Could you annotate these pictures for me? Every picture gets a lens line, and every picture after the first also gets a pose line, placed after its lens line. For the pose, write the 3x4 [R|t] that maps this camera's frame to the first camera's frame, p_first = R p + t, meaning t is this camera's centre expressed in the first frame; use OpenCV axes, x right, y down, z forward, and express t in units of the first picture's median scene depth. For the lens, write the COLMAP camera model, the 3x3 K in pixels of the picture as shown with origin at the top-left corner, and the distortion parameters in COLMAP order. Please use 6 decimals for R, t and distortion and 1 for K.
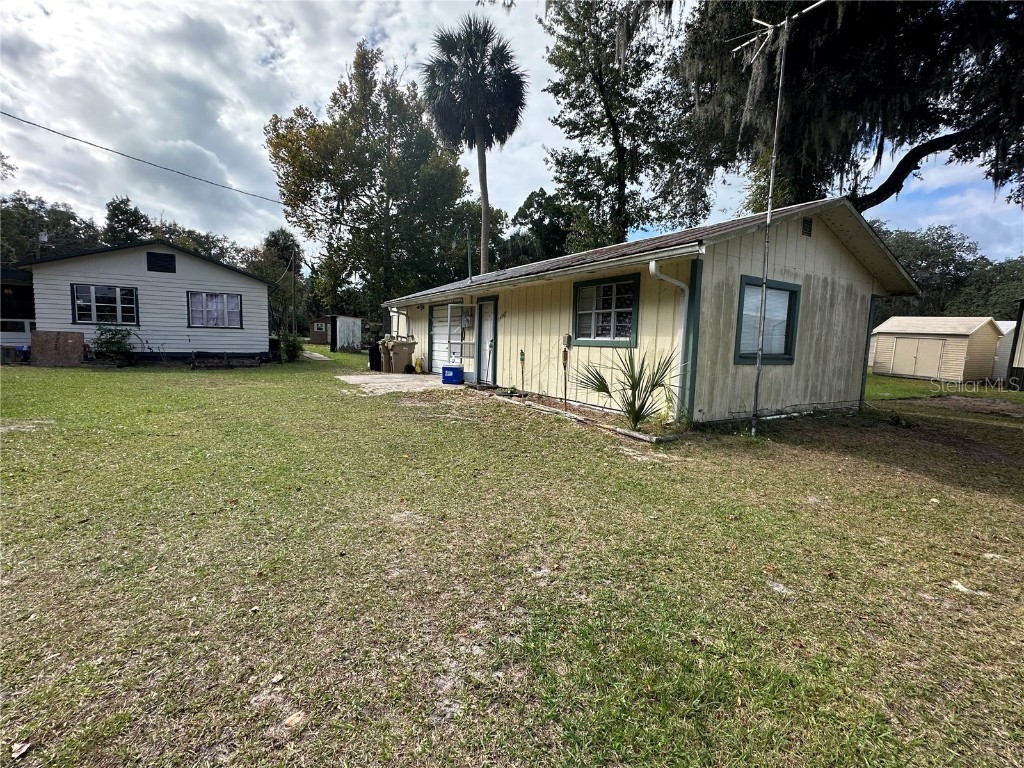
lens RADIAL K [[464.9, 0, 507.5], [0, 464.9, 389.4], [0, 0, 1]] dist [-0.003852, 0.001339]
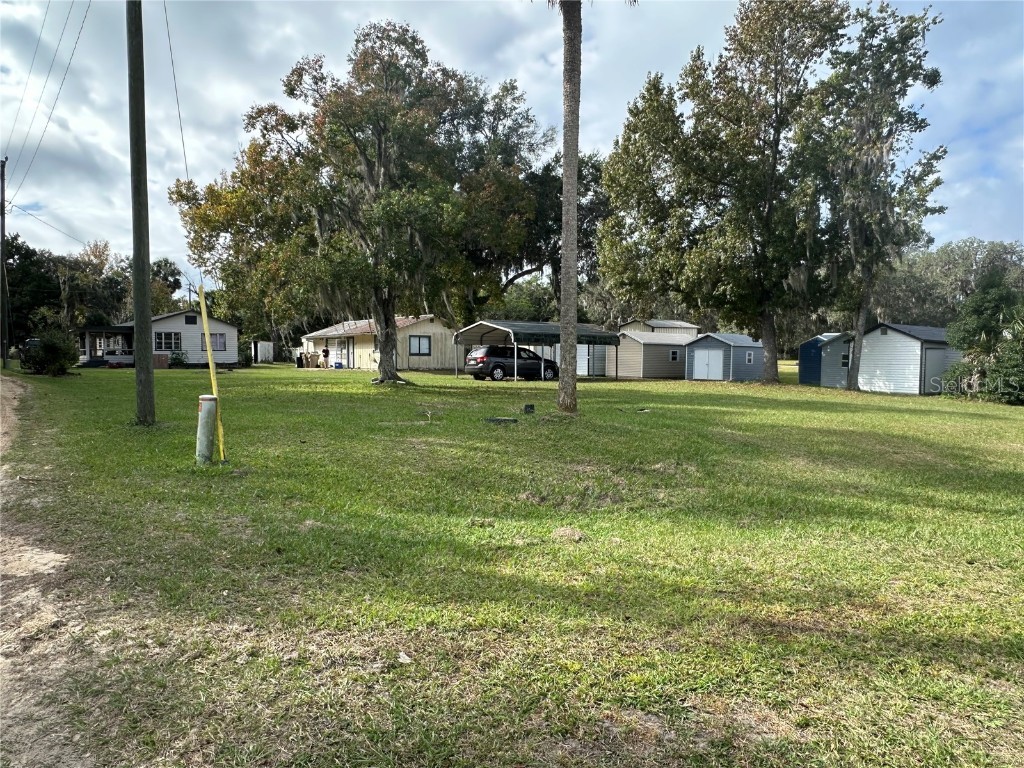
lens RADIAL K [[675.7, 0, 504.2], [0, 675.7, 382.6], [0, 0, 1]] dist [-0.002724, 0.004933]
pose [[0.987548, -0.034904, 0.153396, 0.193555], [0.044621, 0.997178, -0.060369, 0.294331], [-0.150856, 0.066462, 0.986319, -2.549884]]
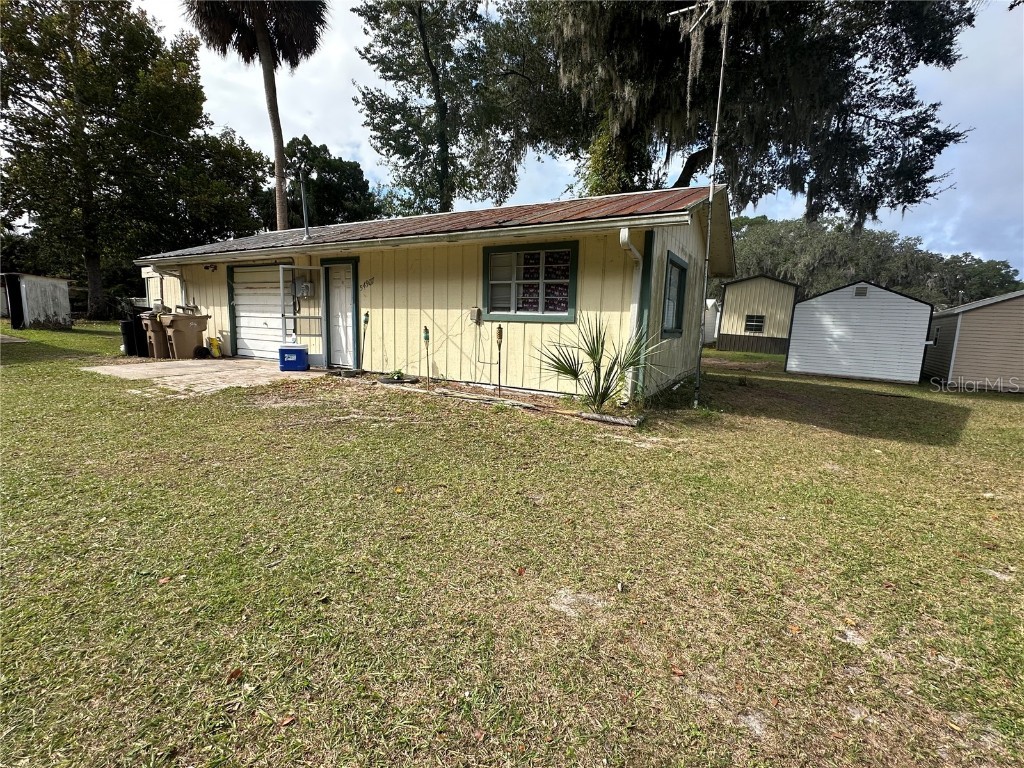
lens RADIAL K [[464.9, 0, 513.8], [0, 464.9, 388.8], [0, 0, 1]] dist [-0.003852, 0.001339]
pose [[0.873216, -0.075861, 0.481393, -0.146590], [0.047537, 0.996358, 0.070784, -0.016102], [-0.485010, -0.038926, 0.873642, 0.128010]]
